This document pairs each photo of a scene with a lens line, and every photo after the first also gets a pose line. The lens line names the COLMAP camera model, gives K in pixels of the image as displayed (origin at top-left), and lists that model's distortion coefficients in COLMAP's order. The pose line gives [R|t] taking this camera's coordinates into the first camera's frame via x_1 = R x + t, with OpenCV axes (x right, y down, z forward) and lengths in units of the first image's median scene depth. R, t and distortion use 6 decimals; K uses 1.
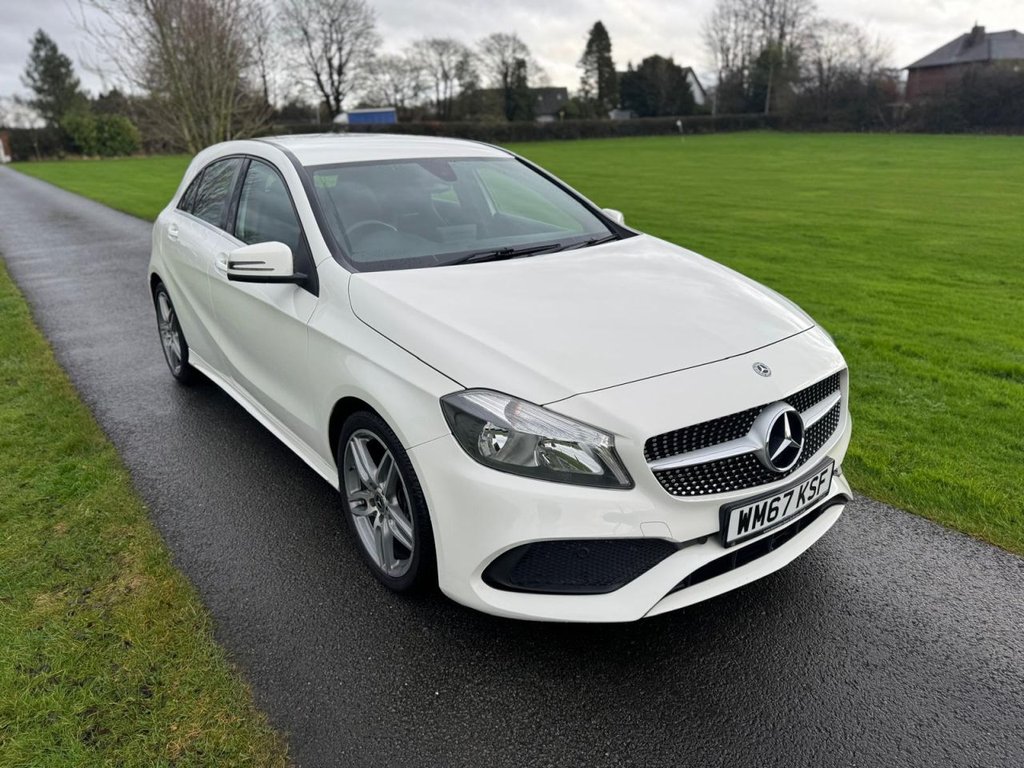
lens RADIAL K [[814.5, 0, 512.0], [0, 814.5, 384.0], [0, 0, 1]] dist [0.003964, 0.000467]
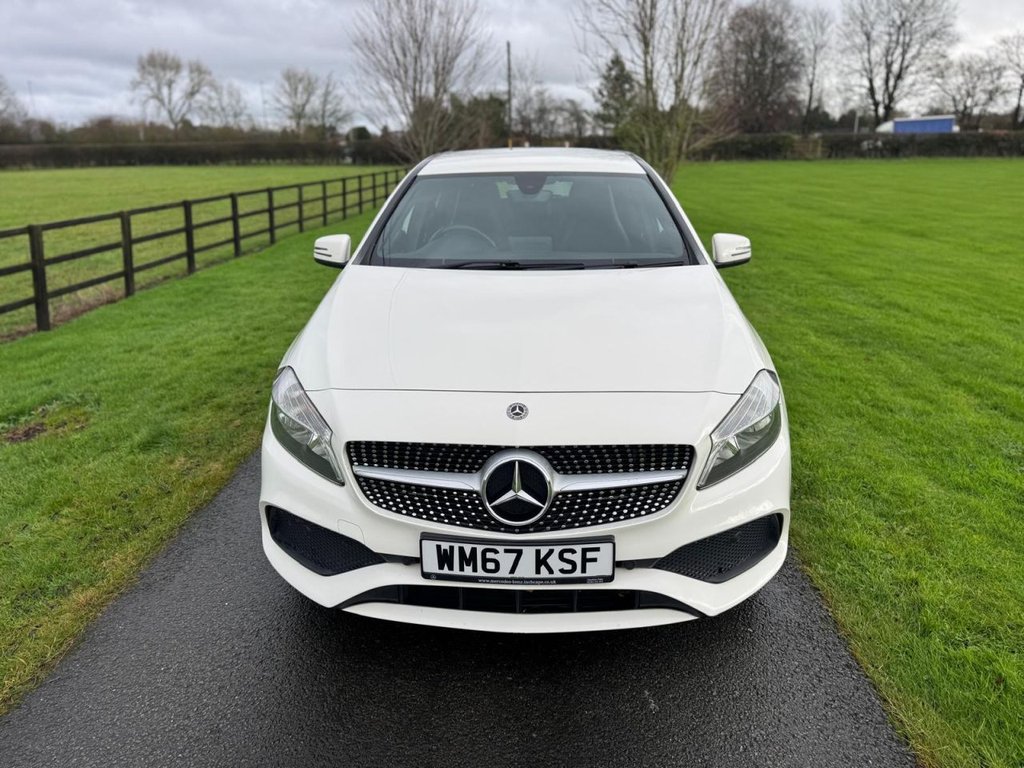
lens RADIAL K [[807.3, 0, 512.0], [0, 807.3, 384.0], [0, 0, 1]] dist [0.042214, -0.040359]
pose [[0.747566, 0.201496, -0.632886, 0.118477], [-0.206689, 0.976135, 0.066637, -0.014523], [0.631209, 0.080995, 0.771372, 0.039093]]
